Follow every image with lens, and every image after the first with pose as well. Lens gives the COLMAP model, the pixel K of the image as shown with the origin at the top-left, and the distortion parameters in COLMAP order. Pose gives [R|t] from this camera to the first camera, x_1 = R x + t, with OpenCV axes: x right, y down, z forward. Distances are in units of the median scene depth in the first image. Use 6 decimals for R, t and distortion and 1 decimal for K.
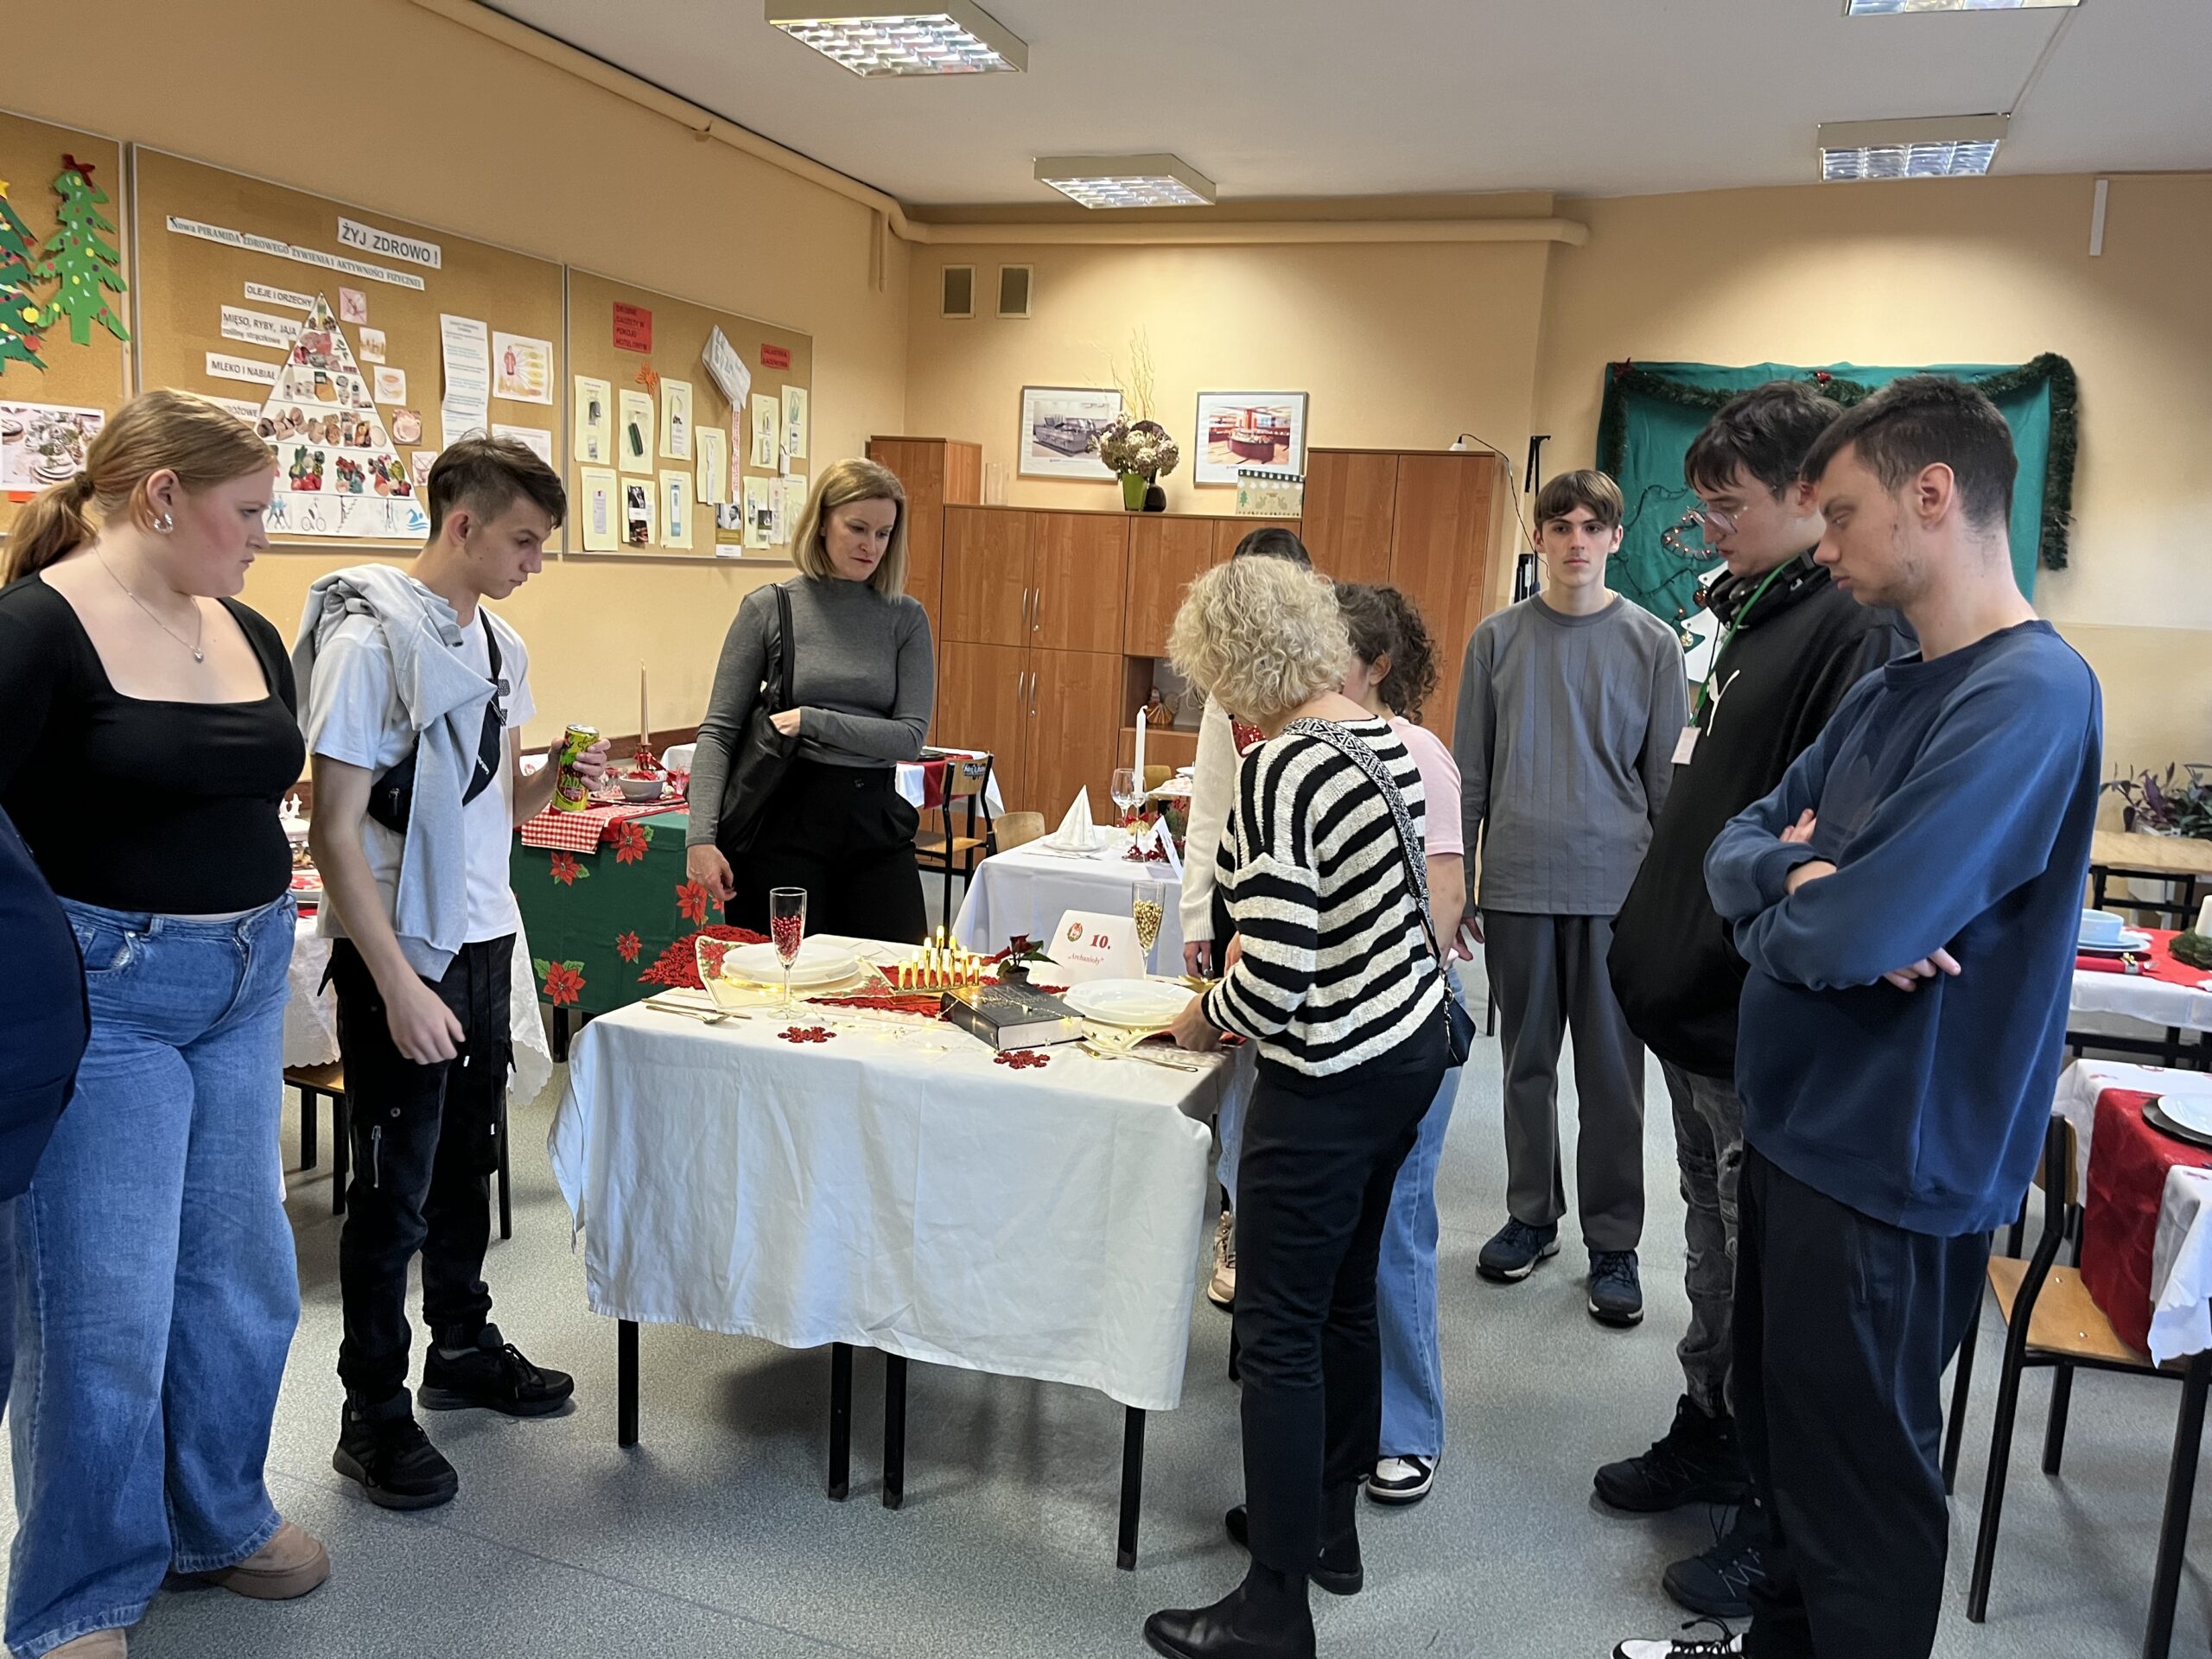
lens RADIAL K [[1699.6, 0, 1106.0], [0, 1699.6, 829.5], [0, 0, 1]] dist [0.037225, -0.048489]
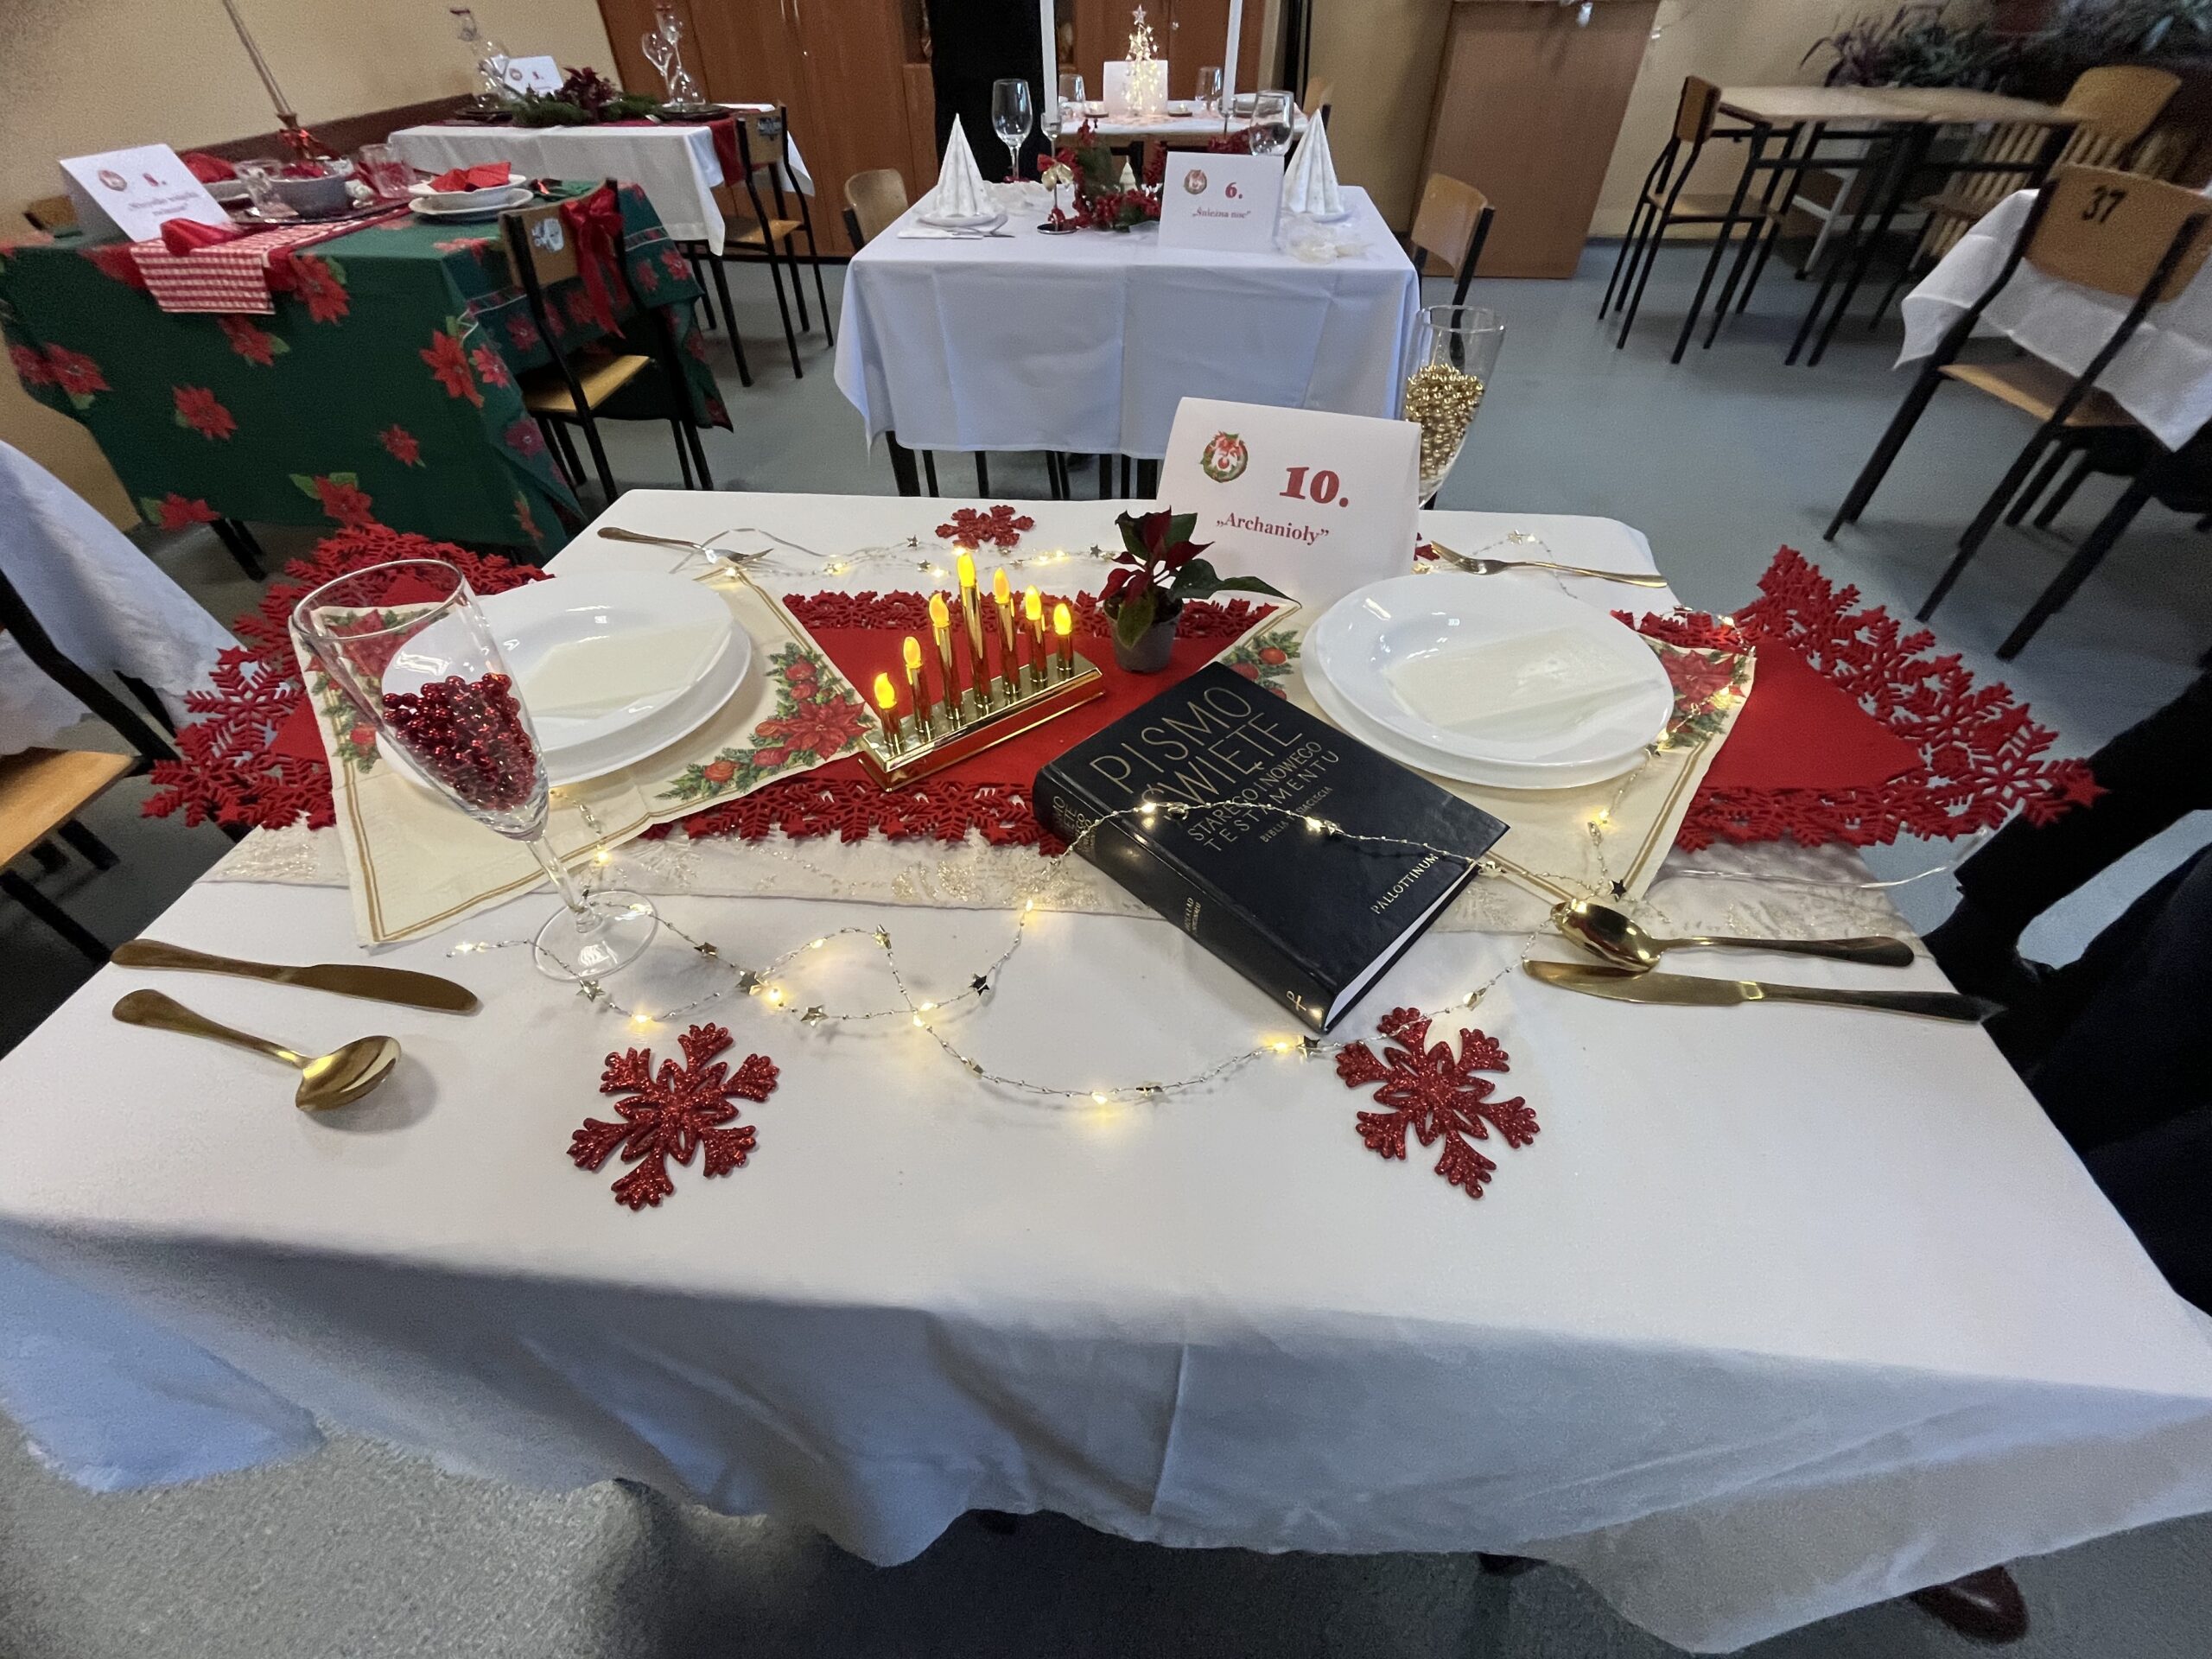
lens RADIAL K [[896.2, 0, 1106.0], [0, 896.2, 829.5], [0, 0, 1]] dist [-0.001018, -0.000158]
pose [[0.967048, -0.213748, 0.138309, -0.075347], [0.092765, 0.801740, 0.590430, -0.001548], [-0.237091, -0.558144, 0.795150, 0.580417]]
